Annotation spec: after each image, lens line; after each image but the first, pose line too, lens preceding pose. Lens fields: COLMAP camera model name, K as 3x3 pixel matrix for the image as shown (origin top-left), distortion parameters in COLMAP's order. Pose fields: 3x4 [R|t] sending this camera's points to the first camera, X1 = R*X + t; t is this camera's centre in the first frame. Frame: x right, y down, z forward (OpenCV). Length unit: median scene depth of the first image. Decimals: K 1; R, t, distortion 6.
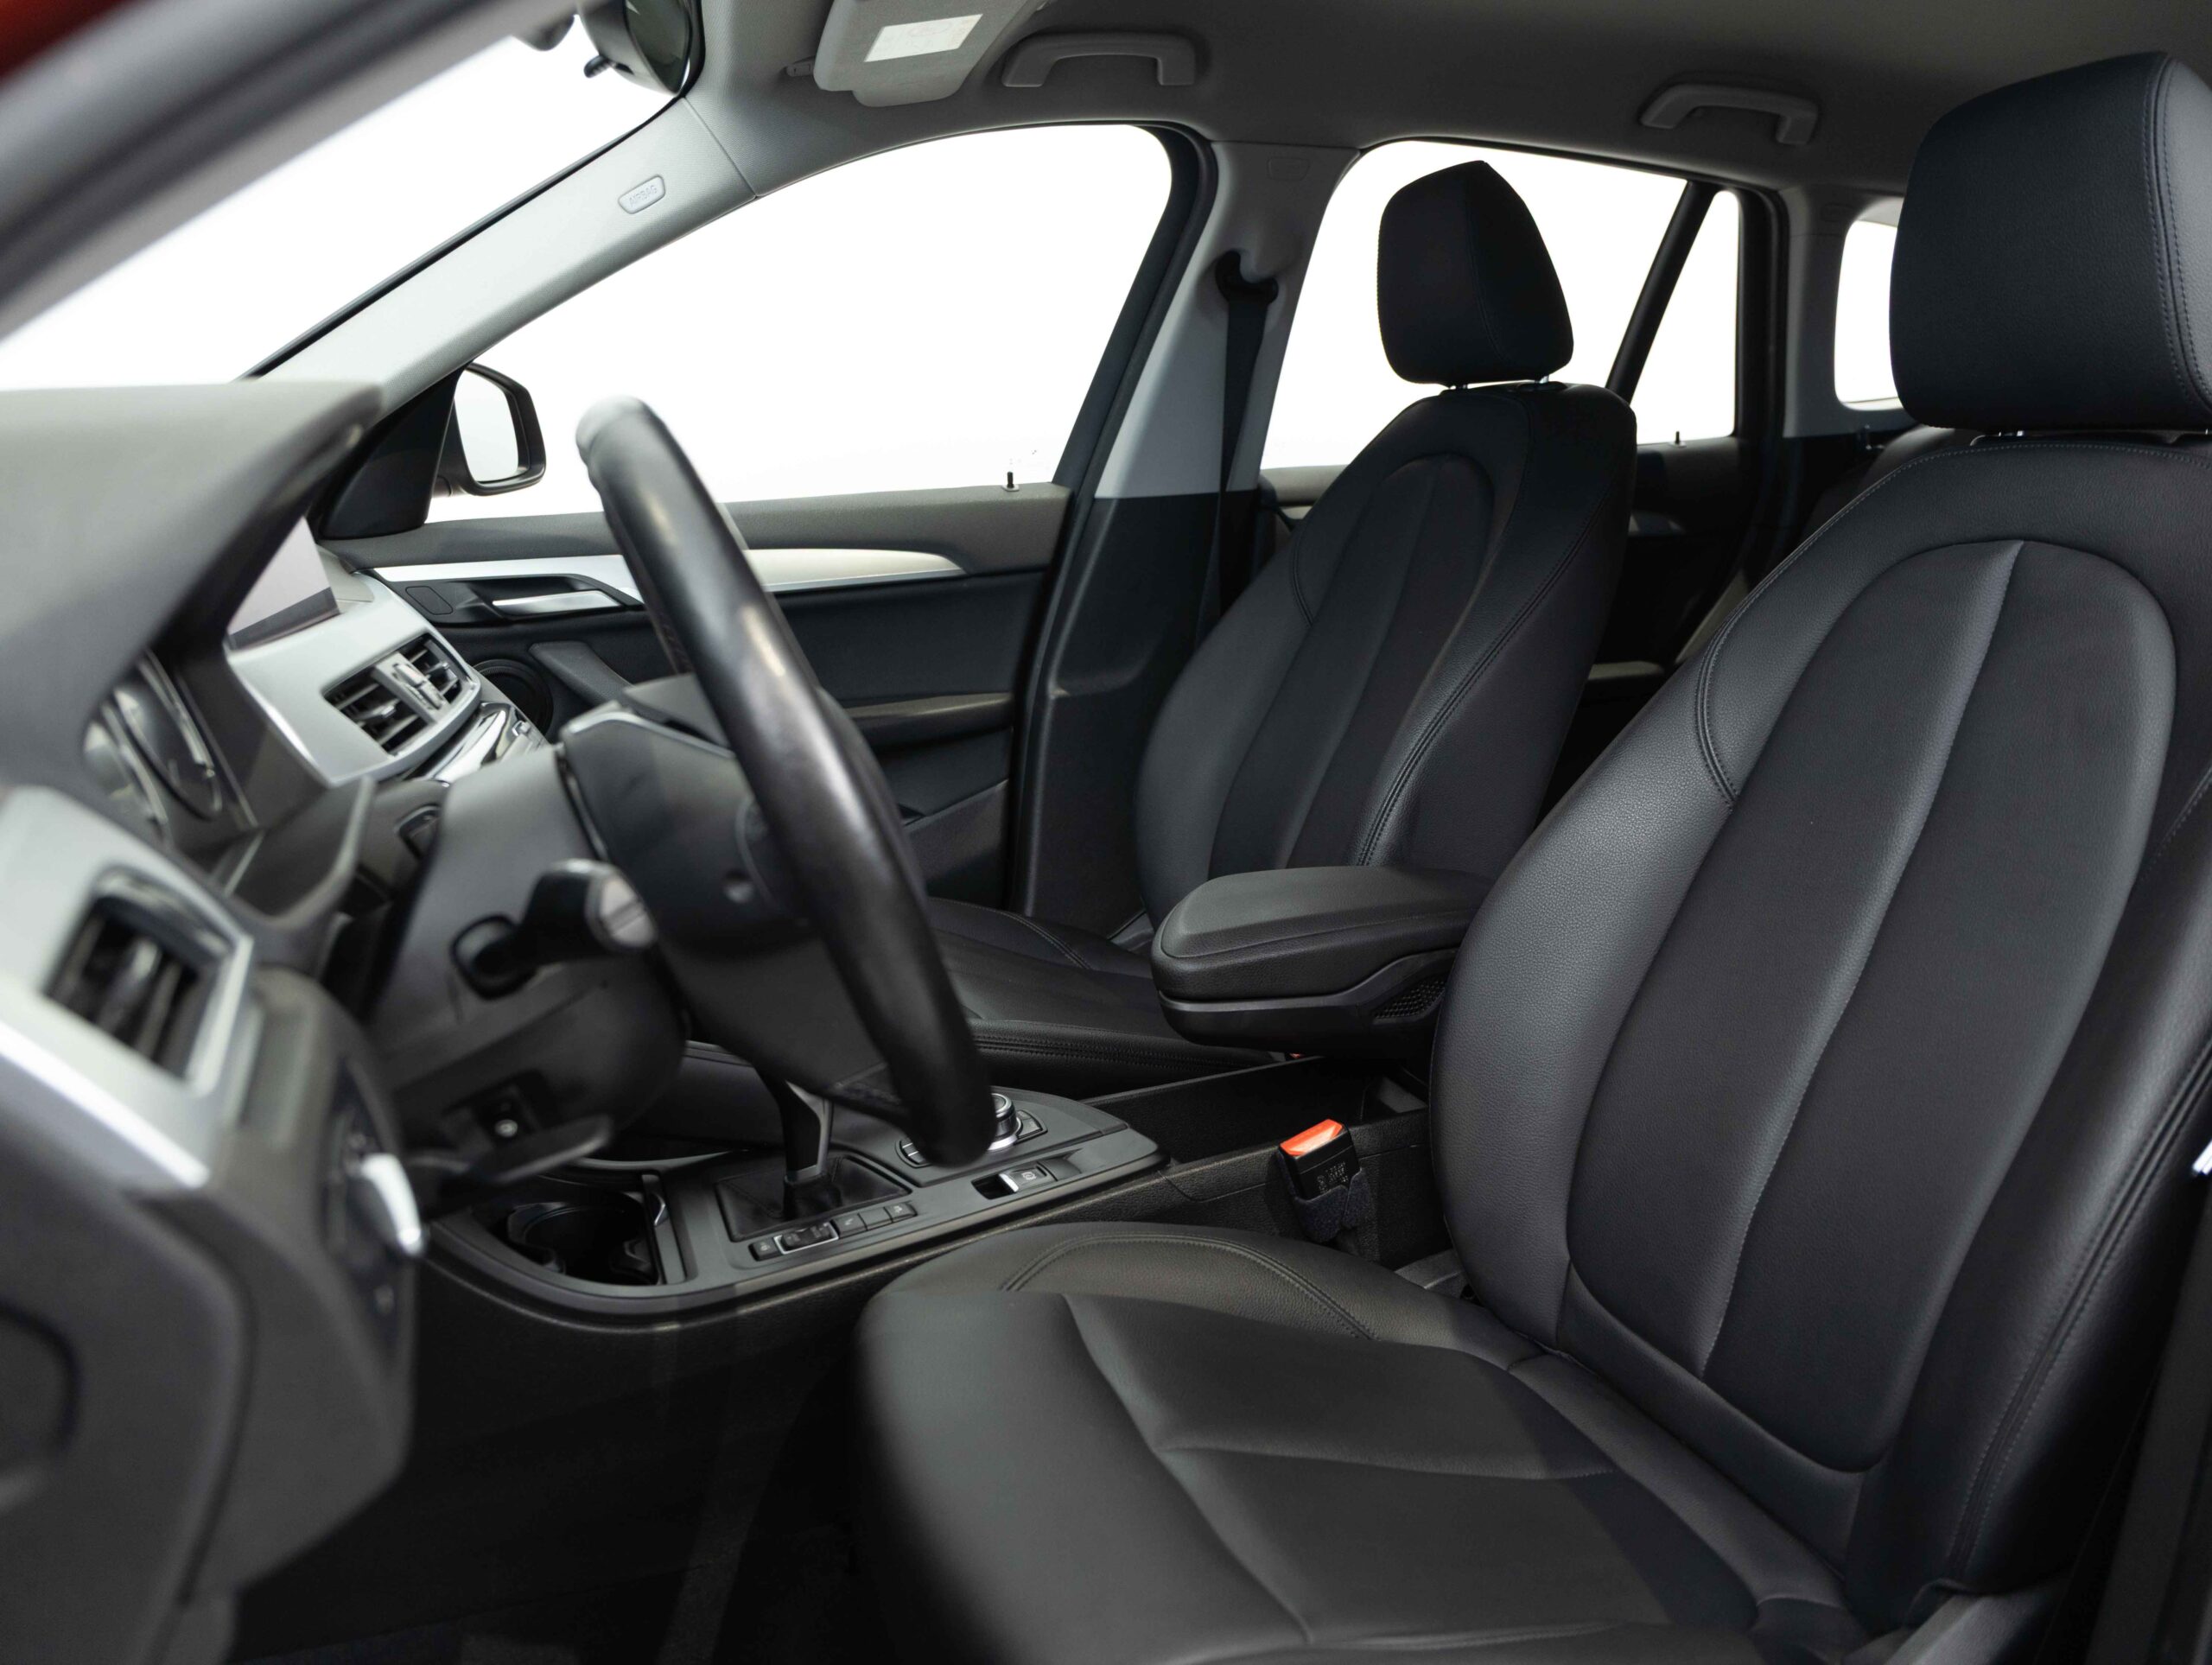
lens RADIAL K [[1703.6, 0, 1114.3], [0, 1703.6, 829.5], [0, 0, 1]] dist [0.006628, 0.001065]
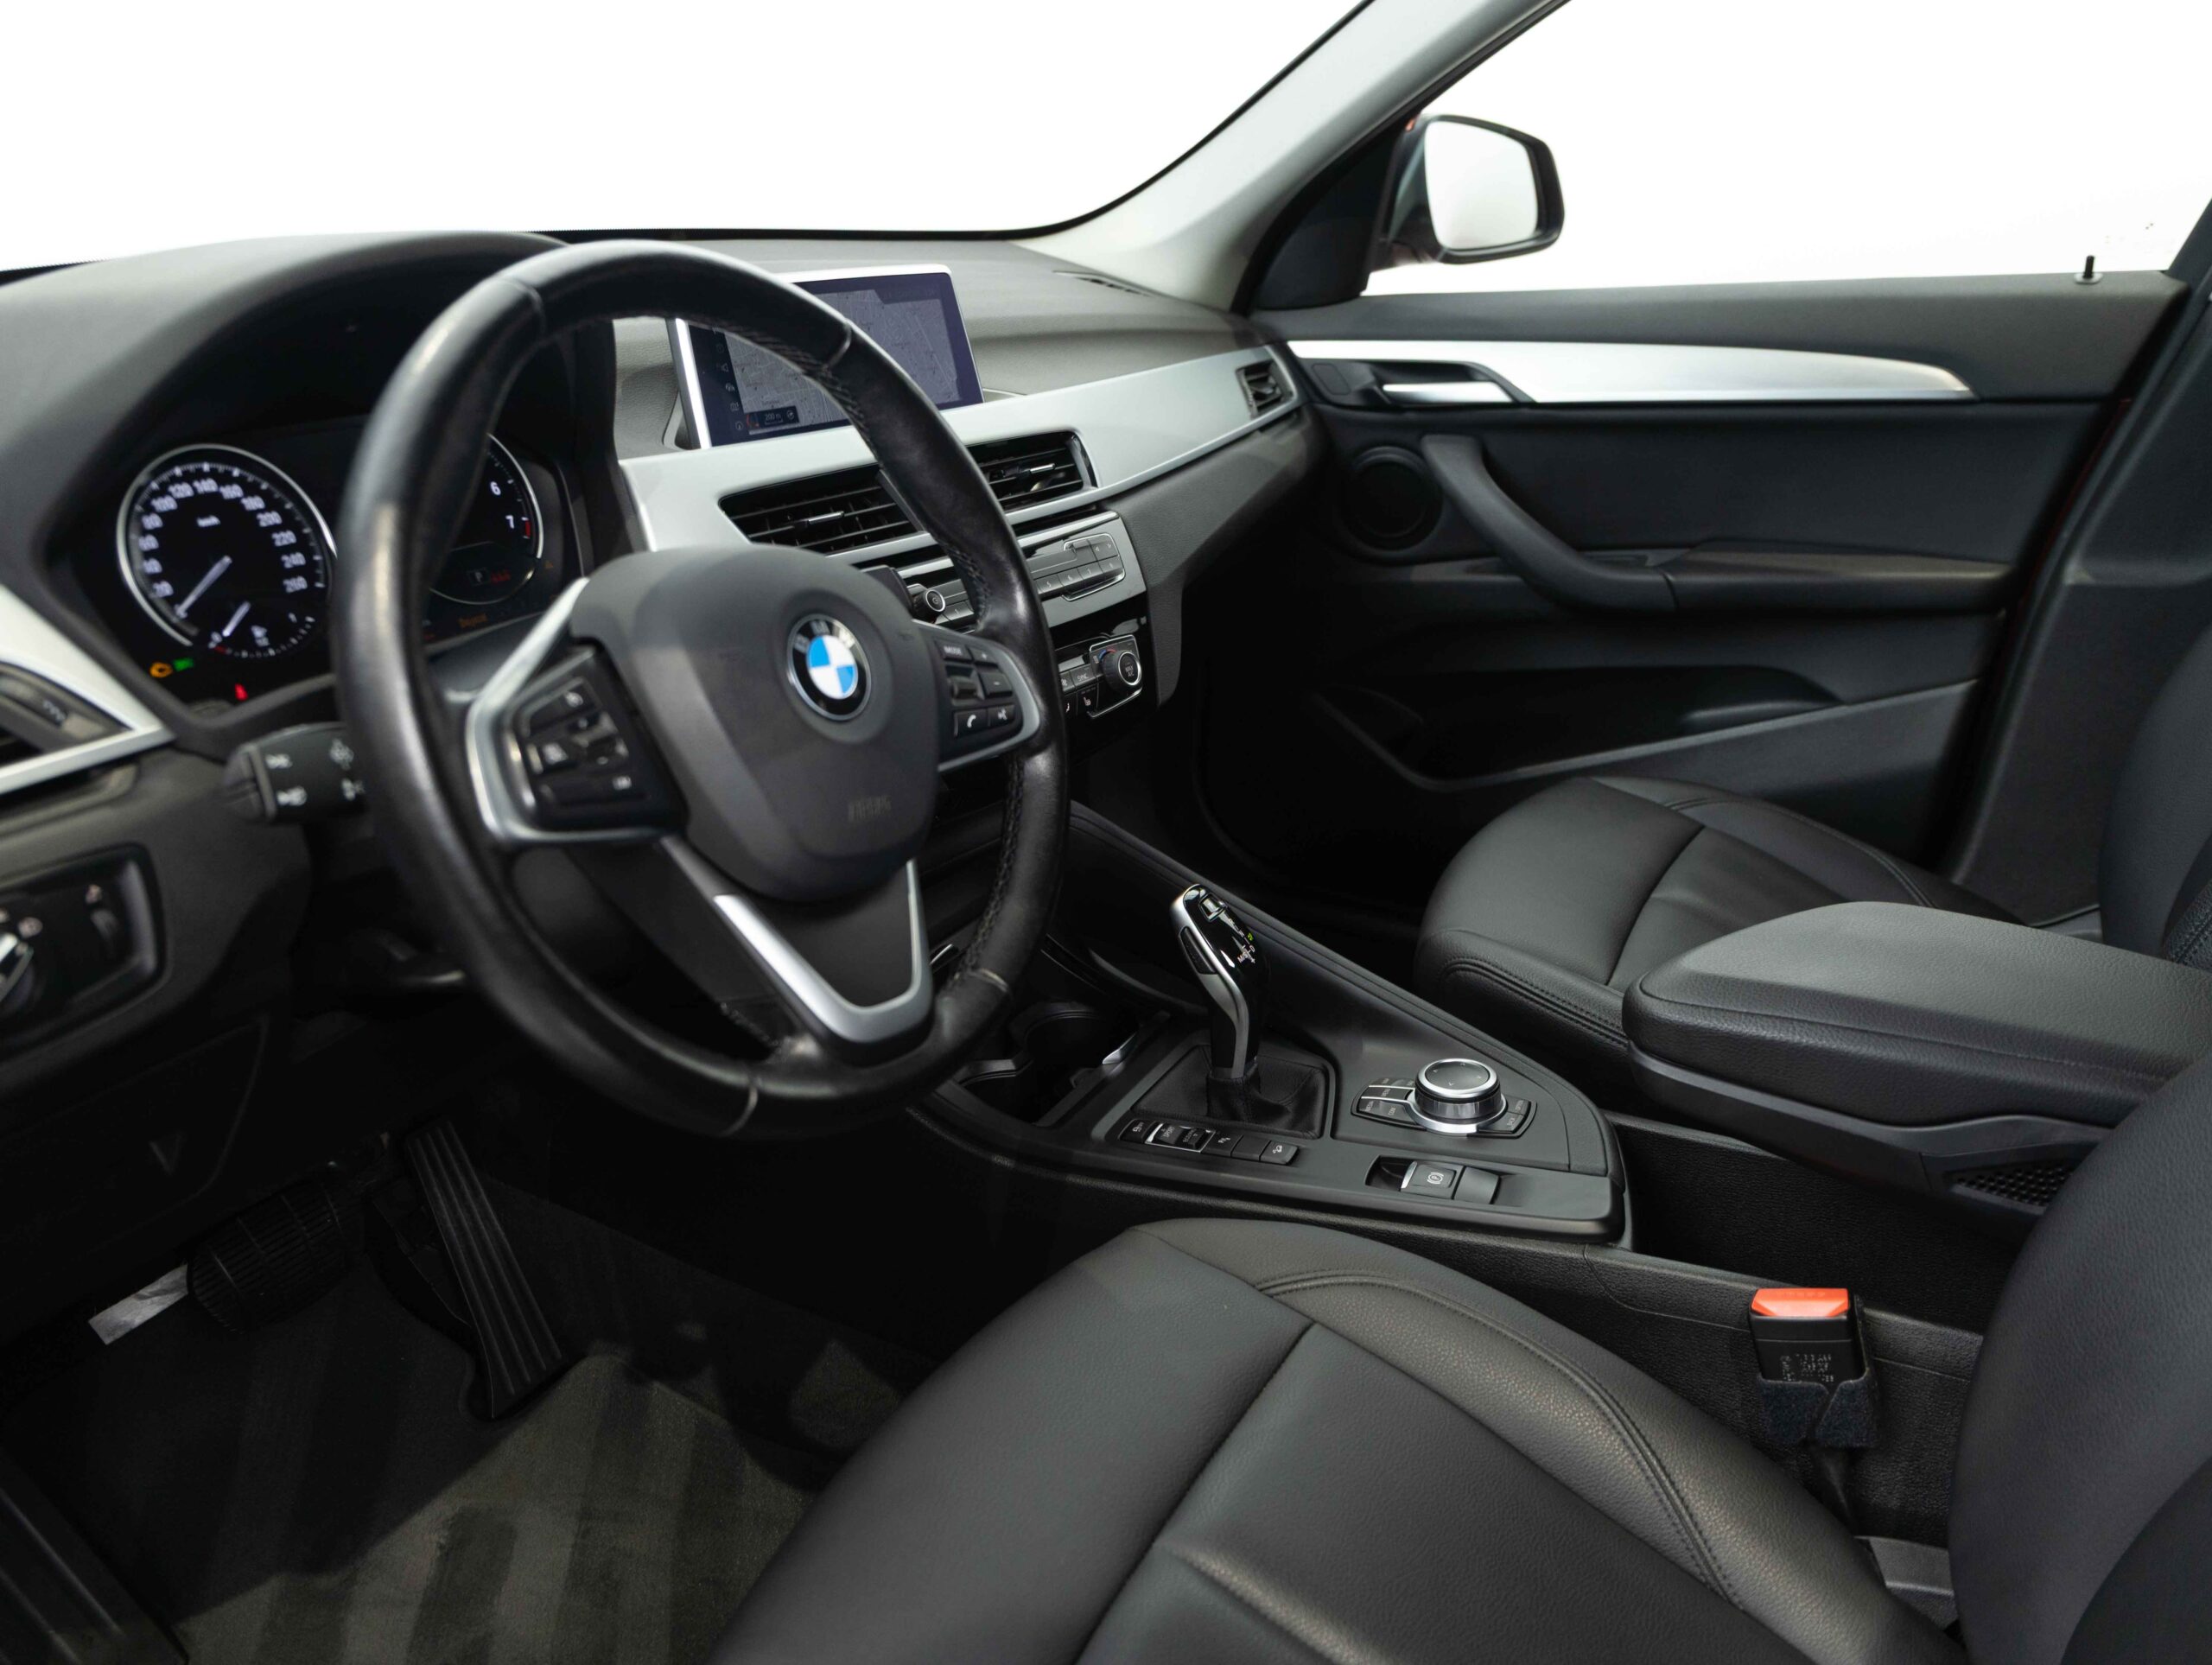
lens RADIAL K [[1703.6, 0, 1114.3], [0, 1703.6, 829.5], [0, 0, 1]] dist [0.006628, 0.001065]
pose [[0.631904, 0.280134, -0.722649, 0.278969], [-0.160149, 0.959466, 0.231898, -0.086908], [0.758320, -0.030806, 0.651154, 0.243394]]
